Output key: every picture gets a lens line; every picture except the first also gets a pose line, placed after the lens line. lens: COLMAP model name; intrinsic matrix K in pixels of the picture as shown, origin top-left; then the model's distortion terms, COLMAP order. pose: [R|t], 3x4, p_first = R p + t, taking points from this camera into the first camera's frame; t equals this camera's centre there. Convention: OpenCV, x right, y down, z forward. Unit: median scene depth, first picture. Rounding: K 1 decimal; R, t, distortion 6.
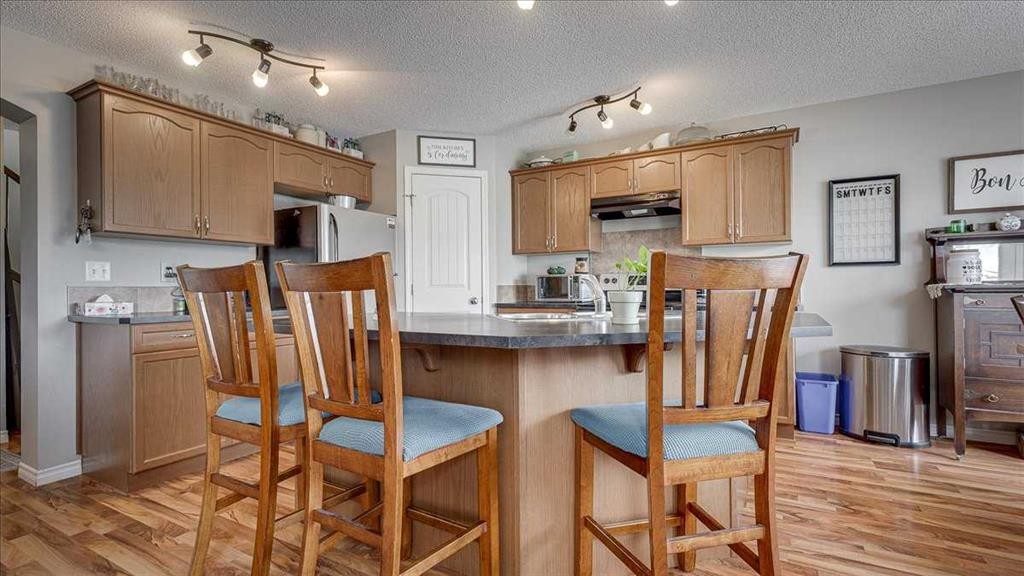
lens RADIAL K [[457.4, 0, 512.0], [0, 457.4, 288.0], [0, 0, 1]] dist [-0.009400, -0.000332]
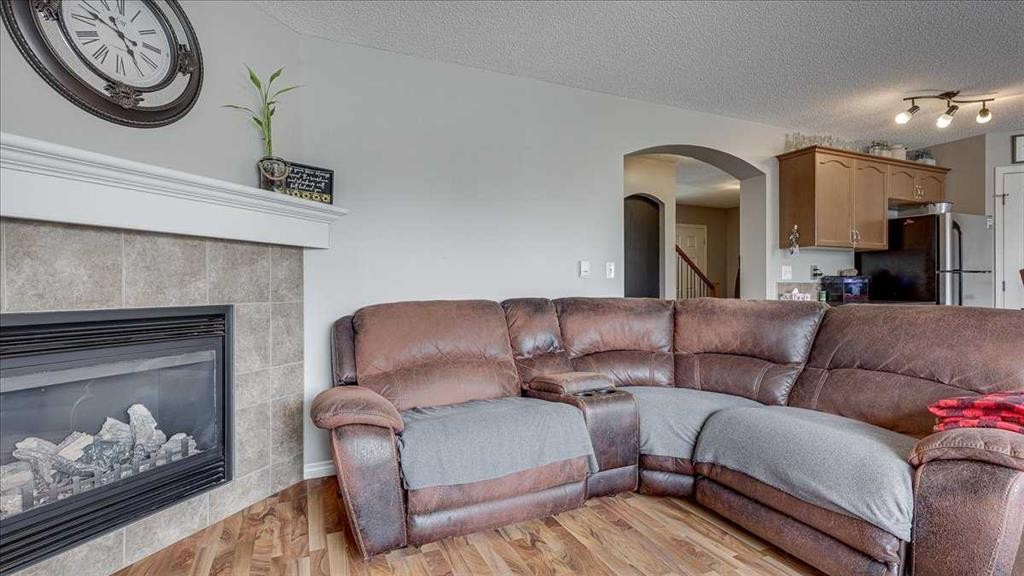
lens RADIAL K [[457.4, 0, 512.0], [0, 457.4, 288.0], [0, 0, 1]] dist [-0.009400, -0.000332]
pose [[0.786813, 0.005488, -0.617168, -0.516695], [-0.003325, 0.999984, 0.004653, 0.007245], [0.617183, -0.001609, 0.786818, -0.542545]]
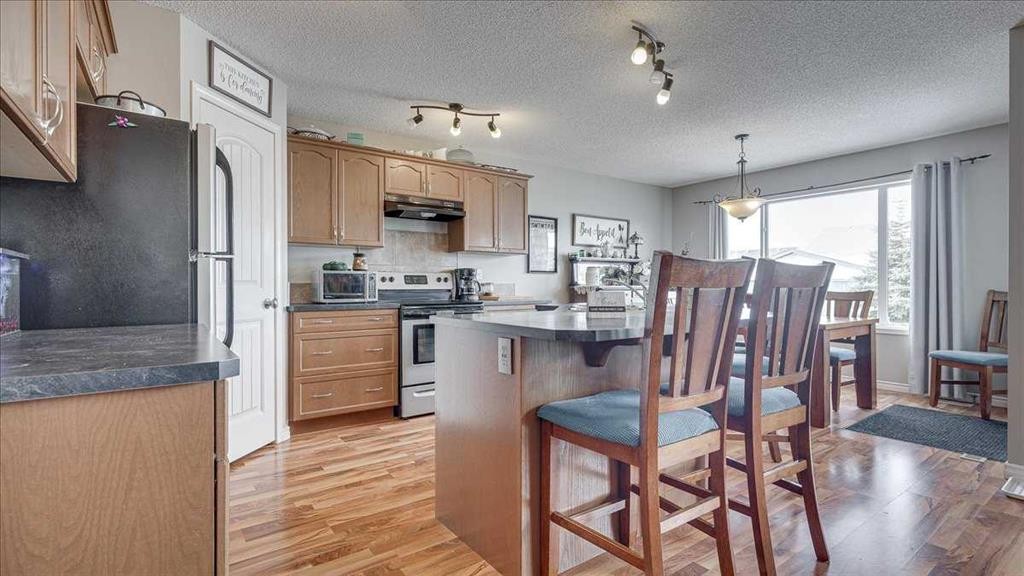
lens RADIAL K [[484.5, 0, 508.5], [0, 484.5, 283.8], [0, 0, 1]] dist [0.013496, 0.000369]
pose [[0.416090, 0.013283, 0.909226, -0.716105], [-0.004108, 0.999911, -0.012728, 0.006441], [-0.909314, 0.001560, 0.416107, 0.395251]]
